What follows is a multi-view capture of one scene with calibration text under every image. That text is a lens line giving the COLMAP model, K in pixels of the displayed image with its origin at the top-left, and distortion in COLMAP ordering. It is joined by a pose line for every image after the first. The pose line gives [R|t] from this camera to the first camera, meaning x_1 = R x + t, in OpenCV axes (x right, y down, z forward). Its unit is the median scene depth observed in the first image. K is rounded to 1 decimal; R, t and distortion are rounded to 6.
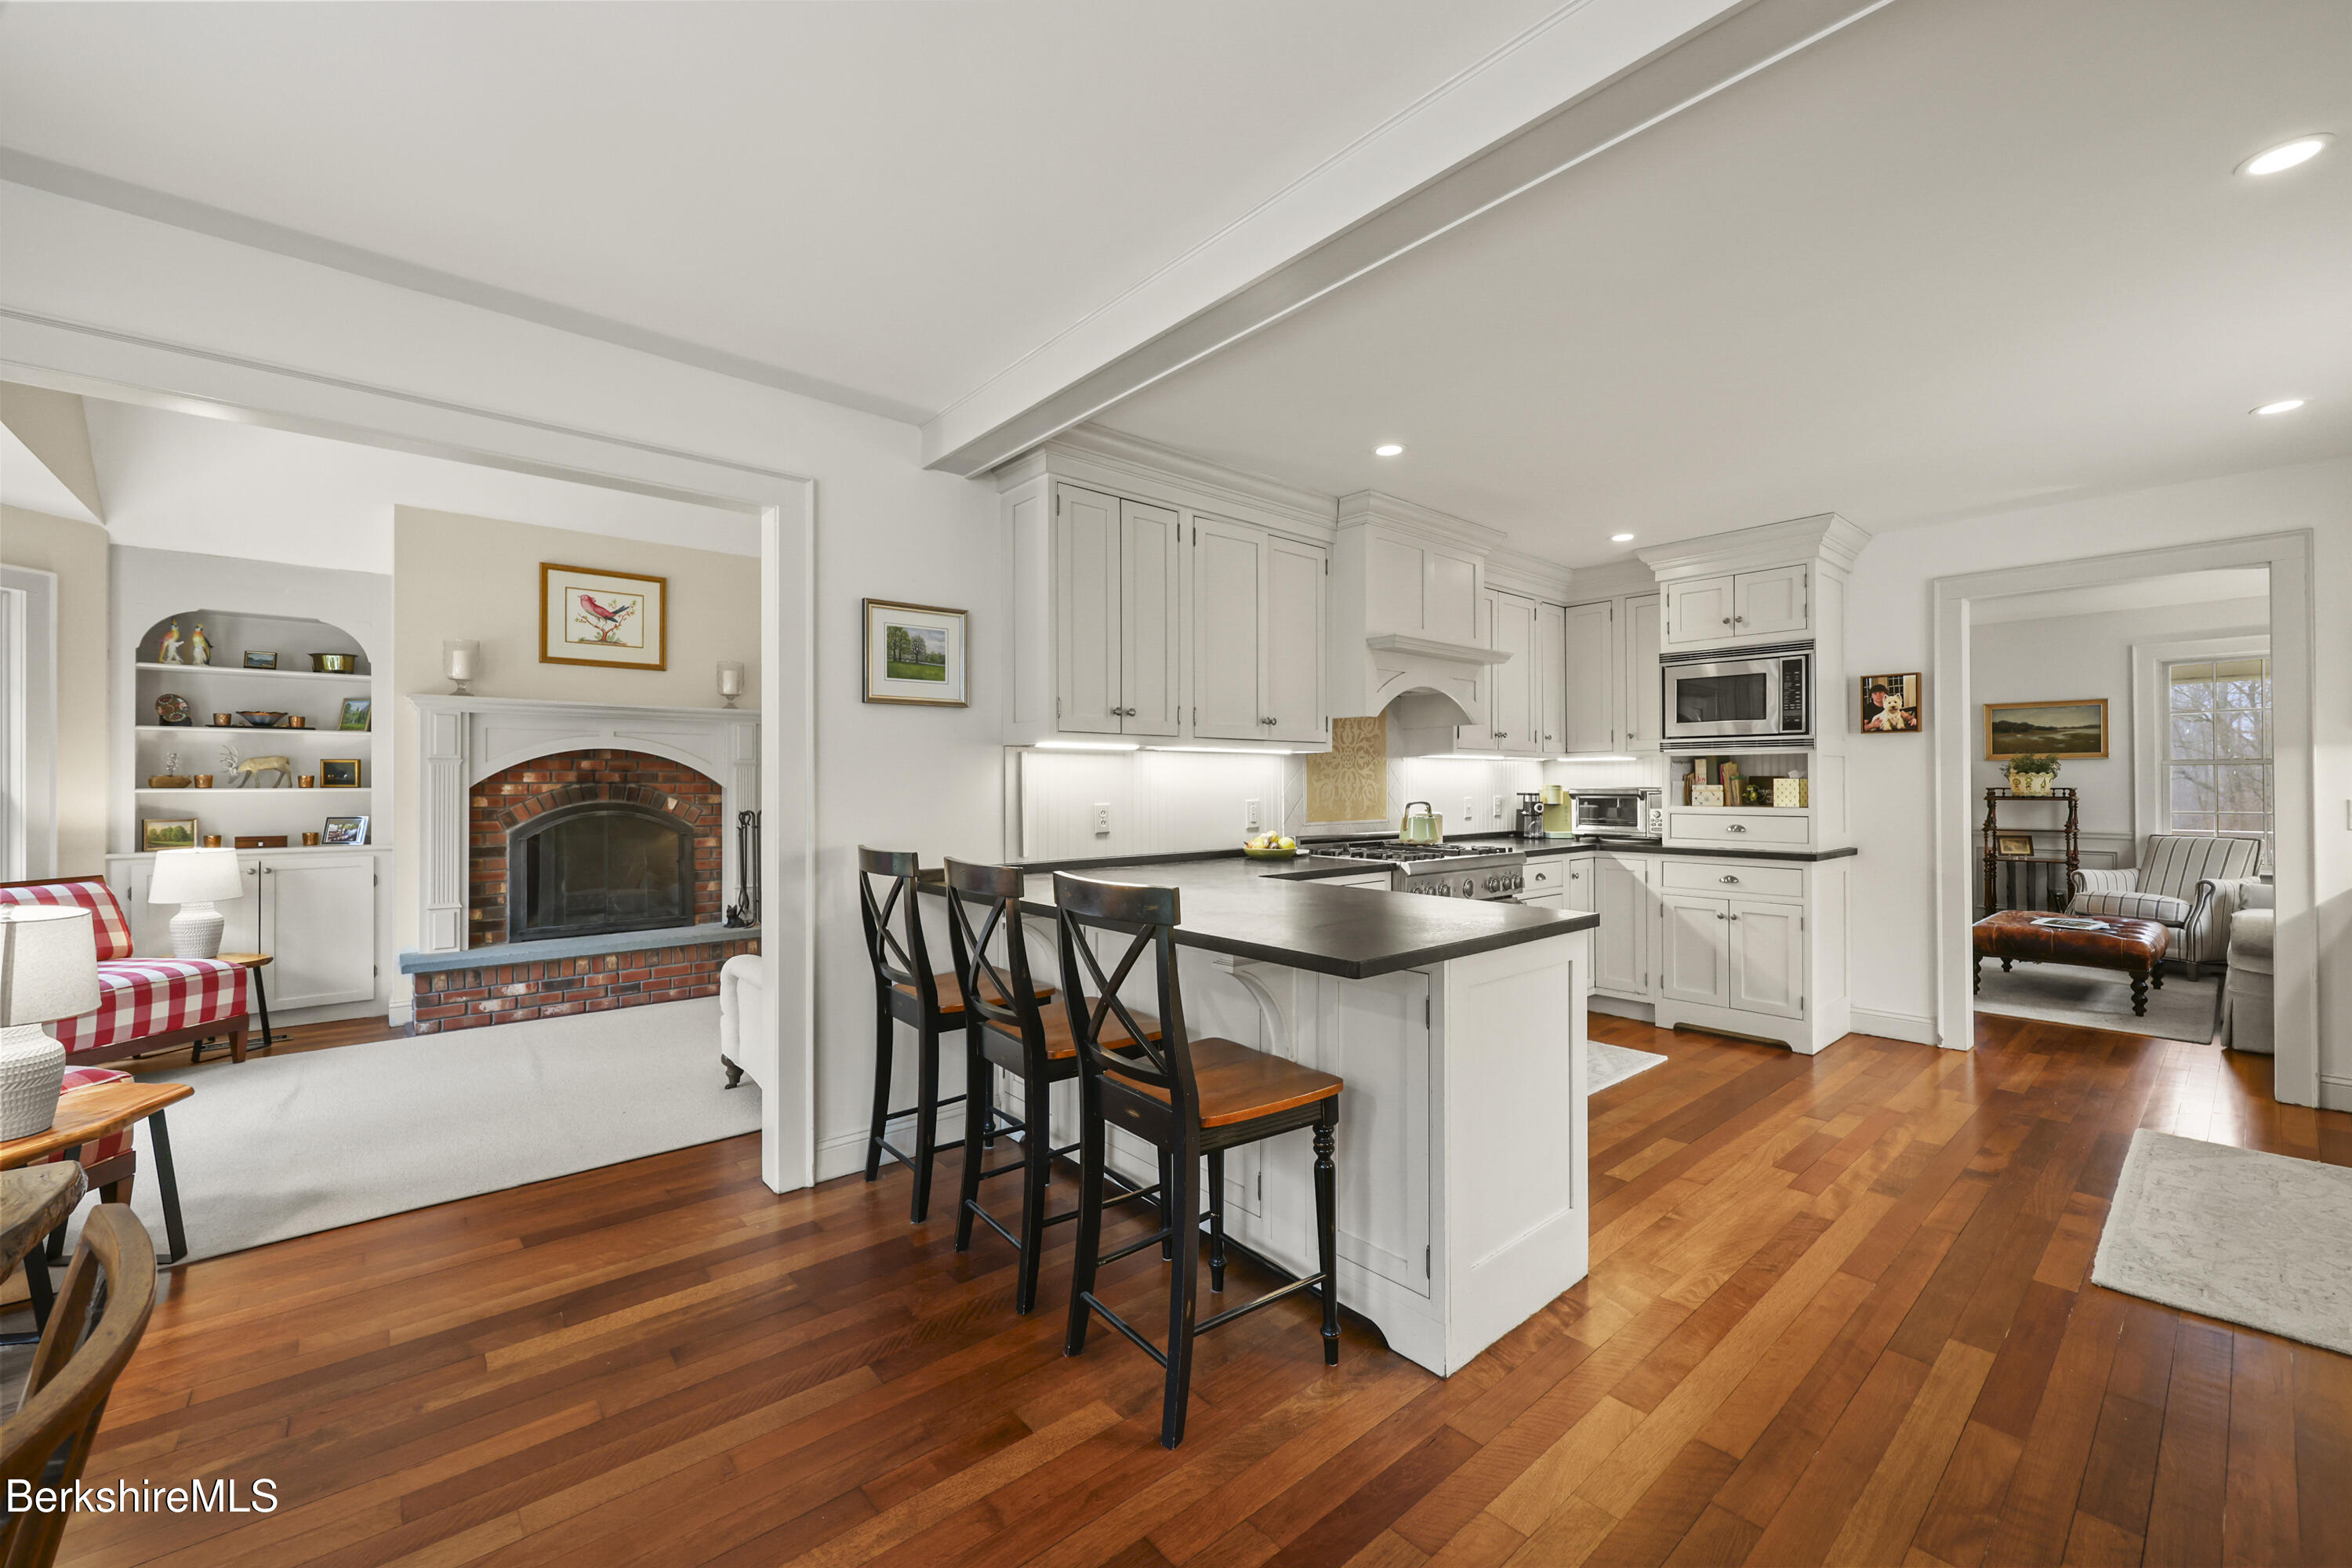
lens RADIAL K [[953.8, 0, 1181.4], [0, 953.8, 781.6], [0, 0, 1]] dist [-0.002930, 0.000359]
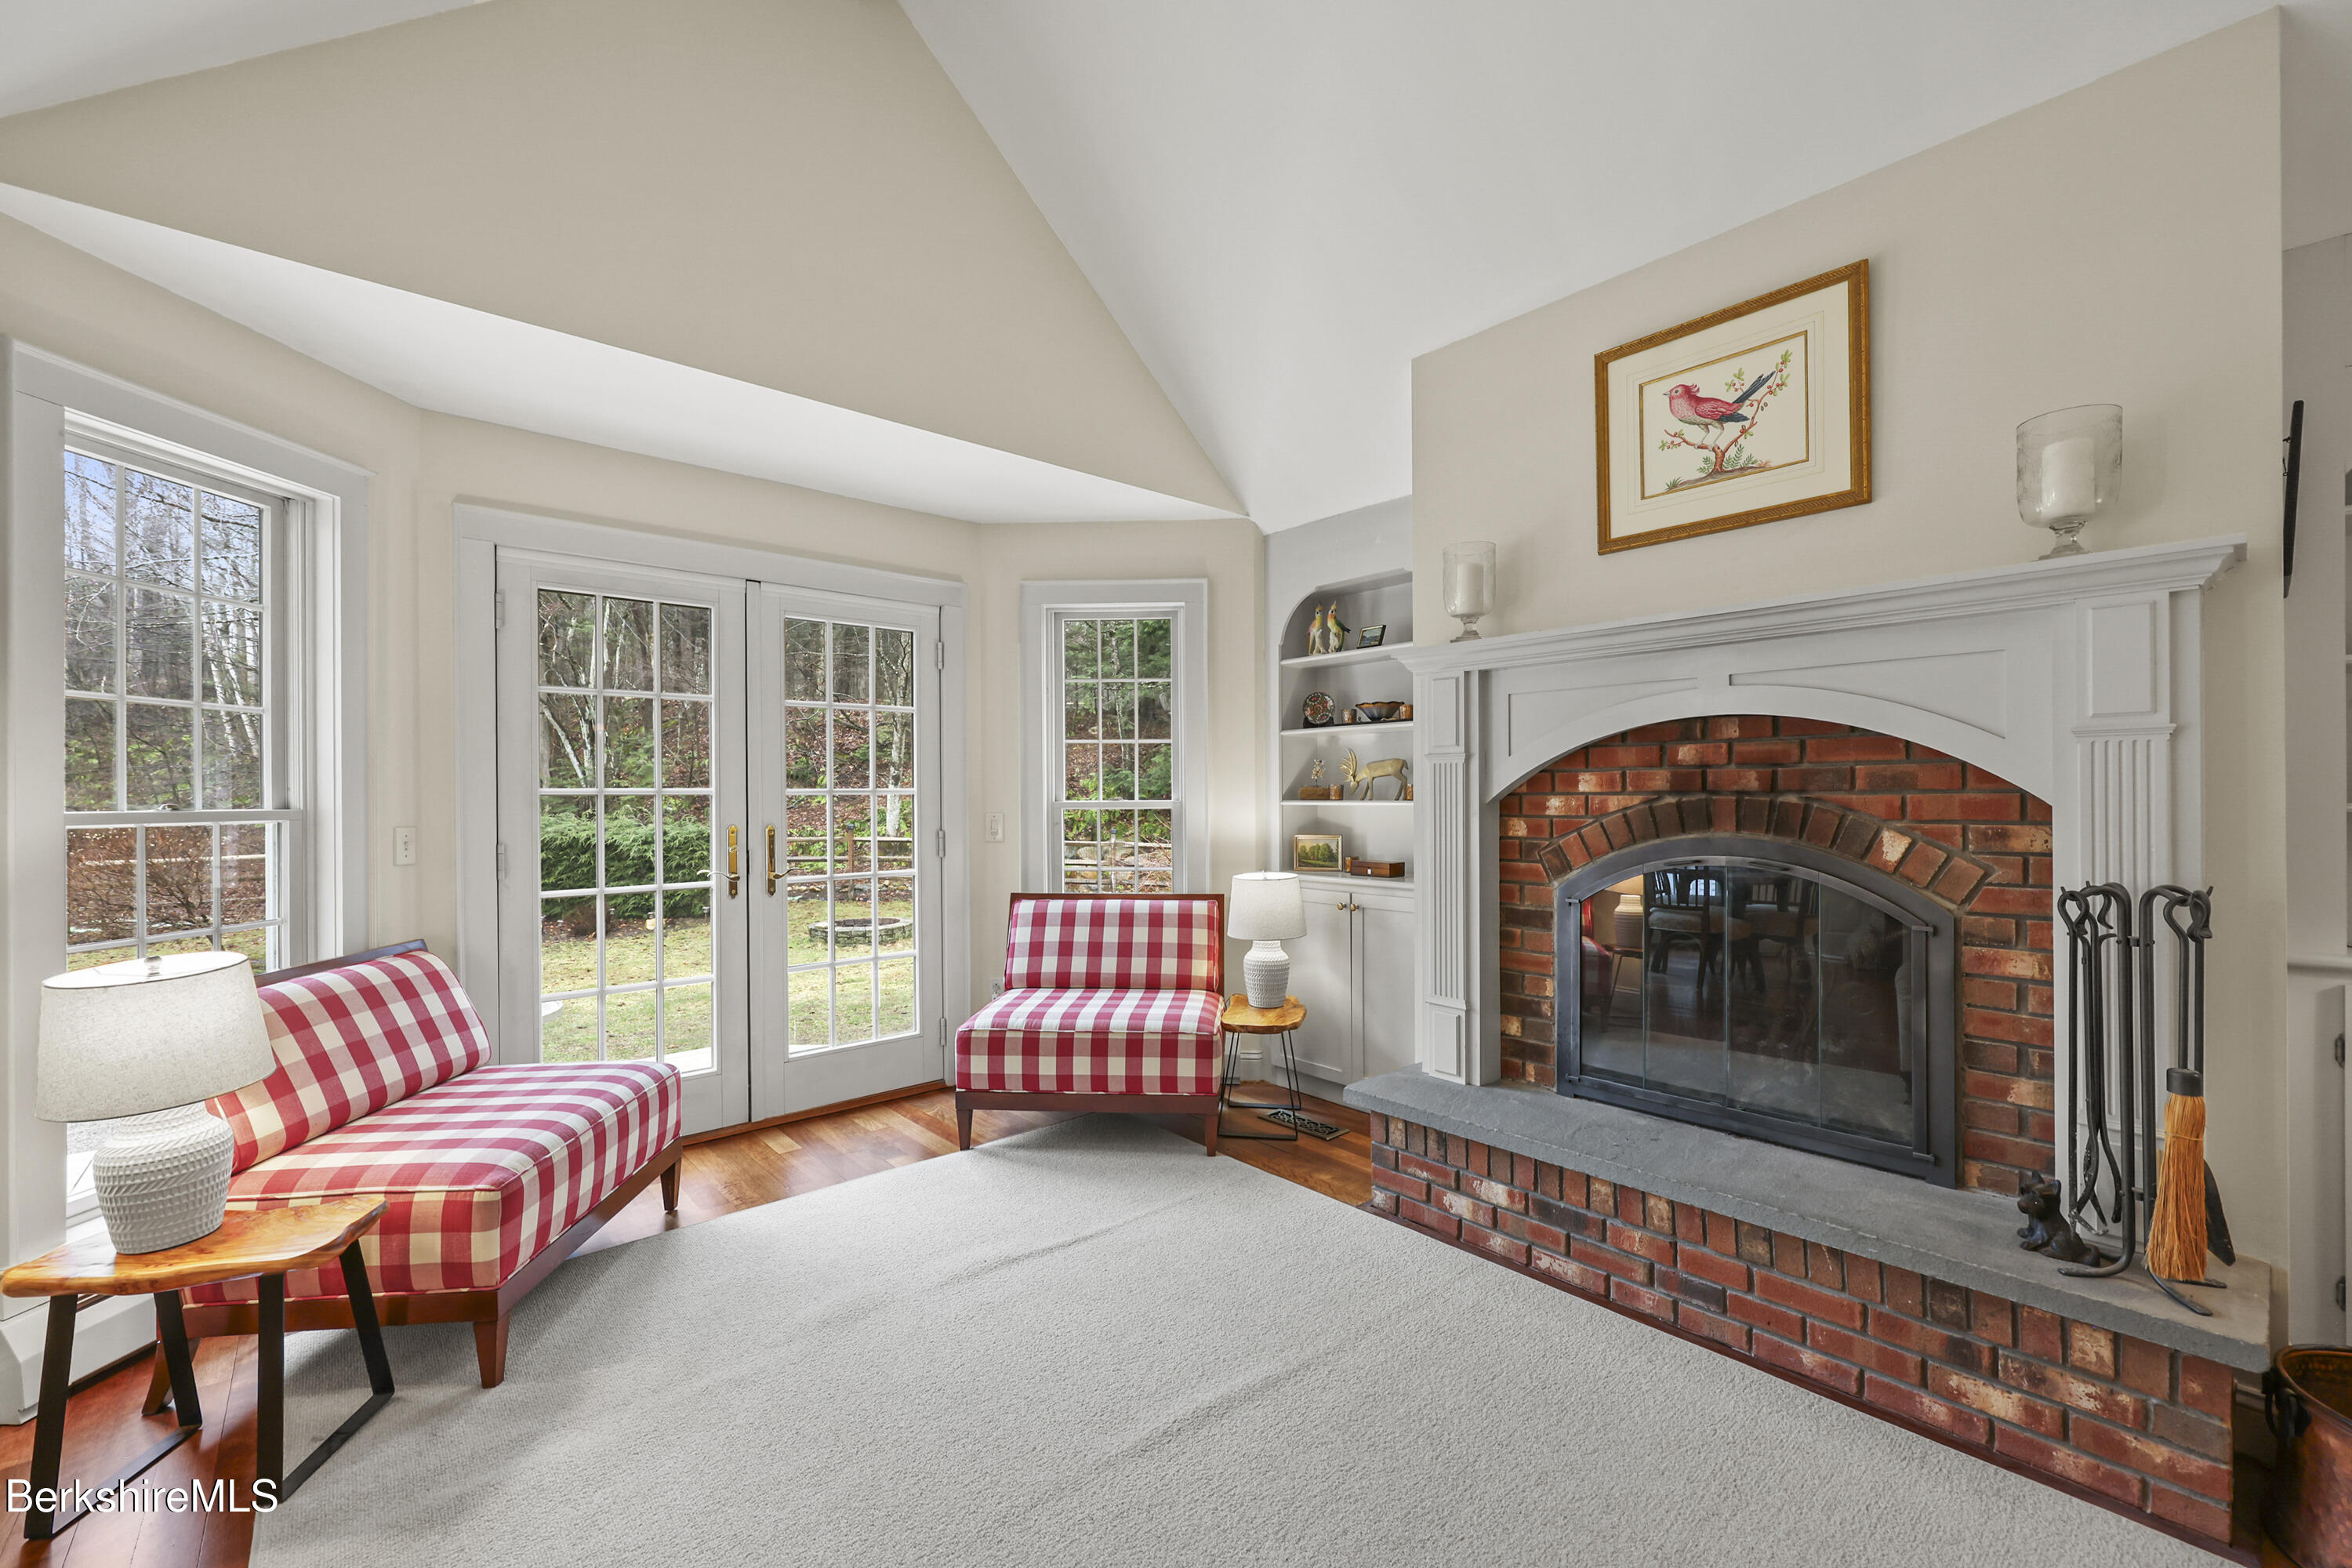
lens RADIAL K [[953.8, 0, 1184.2], [0, 953.8, 792.3], [0, 0, 1]] dist [-0.002930, 0.000359]
pose [[0.008611, 0.003551, -0.999957, -0.171007], [0.010605, 0.999937, 0.003642, -0.003306], [0.999907, -0.010636, 0.008573, 0.776832]]
